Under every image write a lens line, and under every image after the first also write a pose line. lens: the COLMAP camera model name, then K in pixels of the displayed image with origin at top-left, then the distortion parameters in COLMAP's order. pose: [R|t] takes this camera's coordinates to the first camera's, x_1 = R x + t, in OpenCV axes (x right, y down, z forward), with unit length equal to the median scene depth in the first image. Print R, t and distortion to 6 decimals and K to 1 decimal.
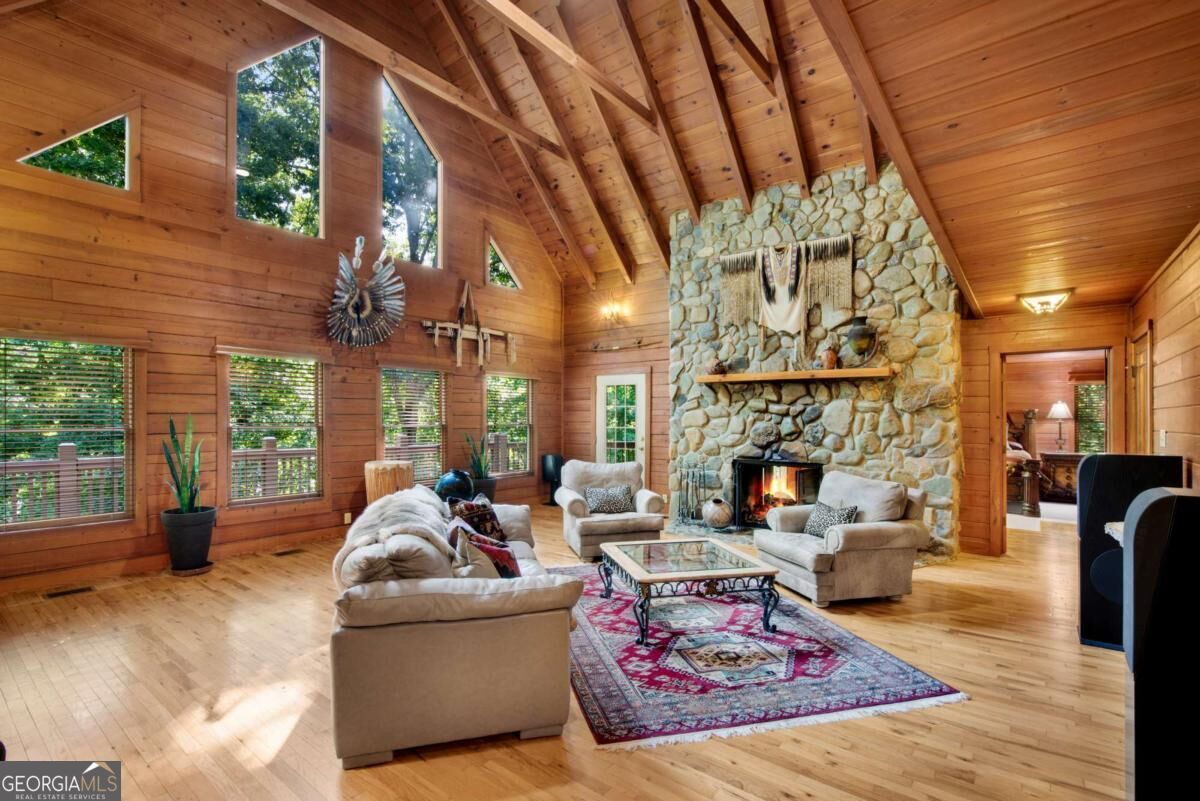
lens RADIAL K [[542.3, 0, 614.0], [0, 542.3, 418.2], [0, 0, 1]] dist [0.001821, -0.000114]
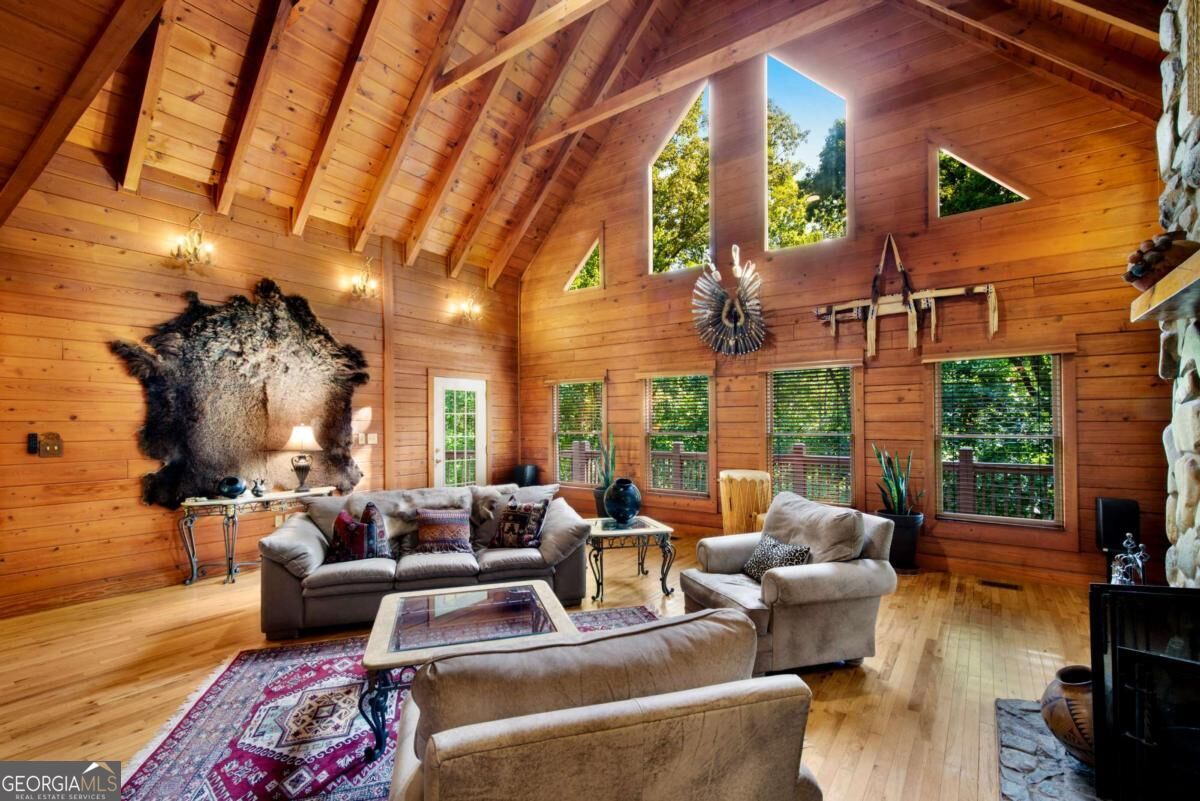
lens RADIAL K [[542.3, 0, 580.7], [0, 542.3, 413.3], [0, 0, 1]] dist [0.001821, -0.000114]
pose [[0.007634, -0.020547, -0.999760, 0.535513], [0.005796, 0.999773, -0.020503, -0.003885], [0.999954, -0.005638, 0.007751, 0.698521]]
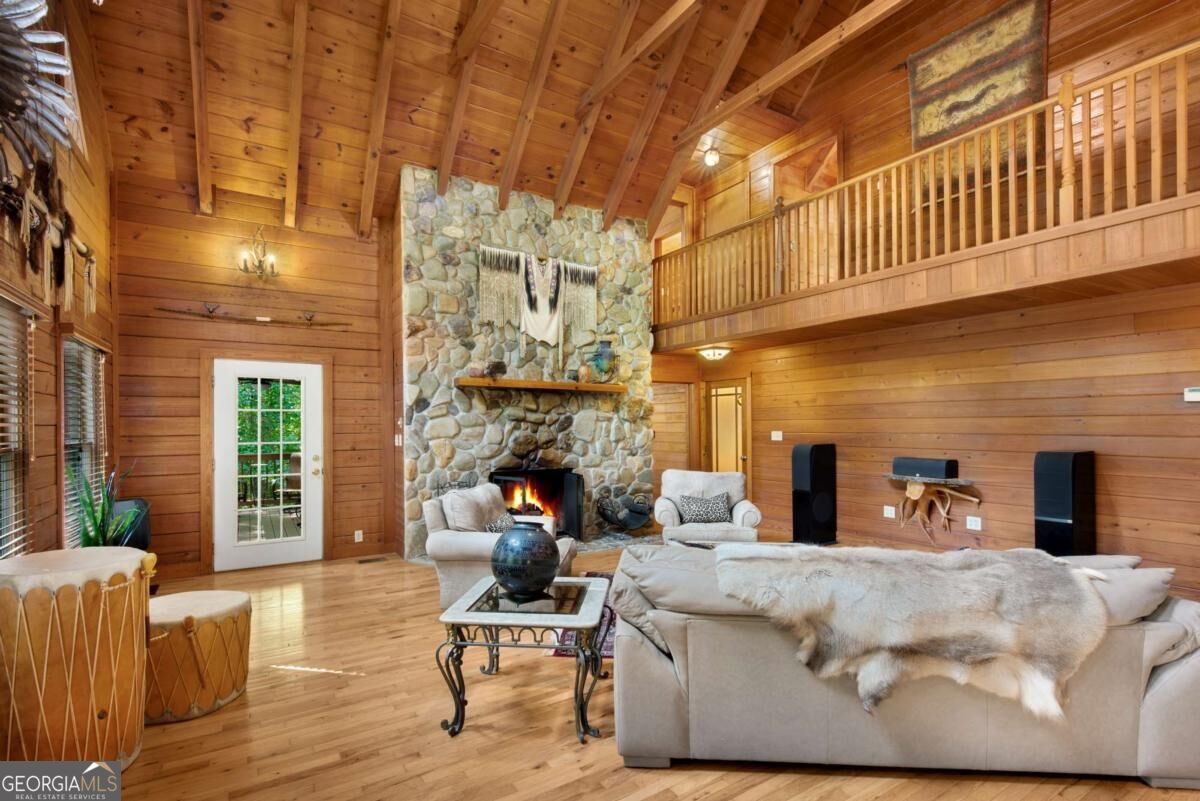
lens RADIAL K [[542.3, 0, 582.6], [0, 542.3, 425.4], [0, 0, 1]] dist [0.001821, -0.000114]
pose [[0.374444, -0.003205, 0.927244, -0.601588], [0.006251, 0.999980, 0.000932, -0.003197], [-0.927228, 0.005448, 0.374456, 0.548304]]
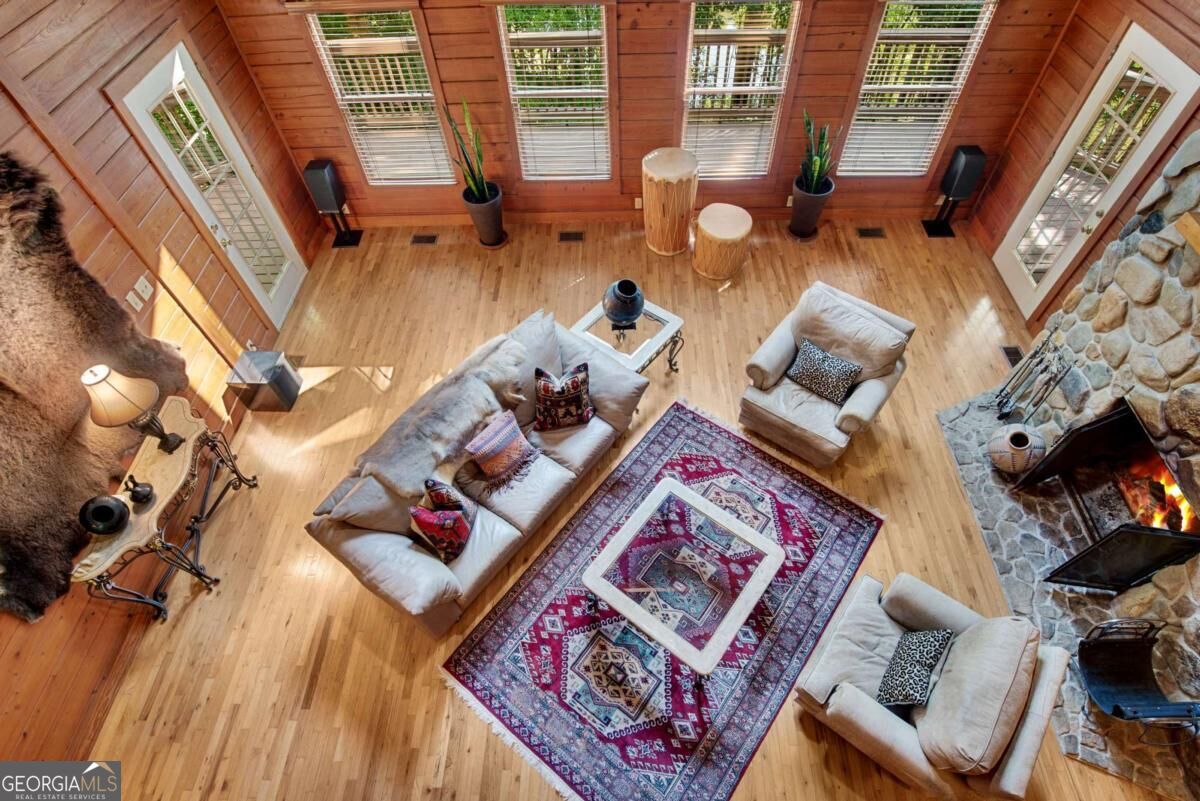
lens RADIAL K [[575.2, 0, 627.4], [0, 575.2, 478.1], [0, 0, 1]] dist [-0.016892, 0.000638]
pose [[0.606711, 0.658328, -0.445540, 0.239871], [0.019288, 0.548126, 0.836174, -0.373189], [0.794689, -0.515909, 0.319856, 0.426746]]
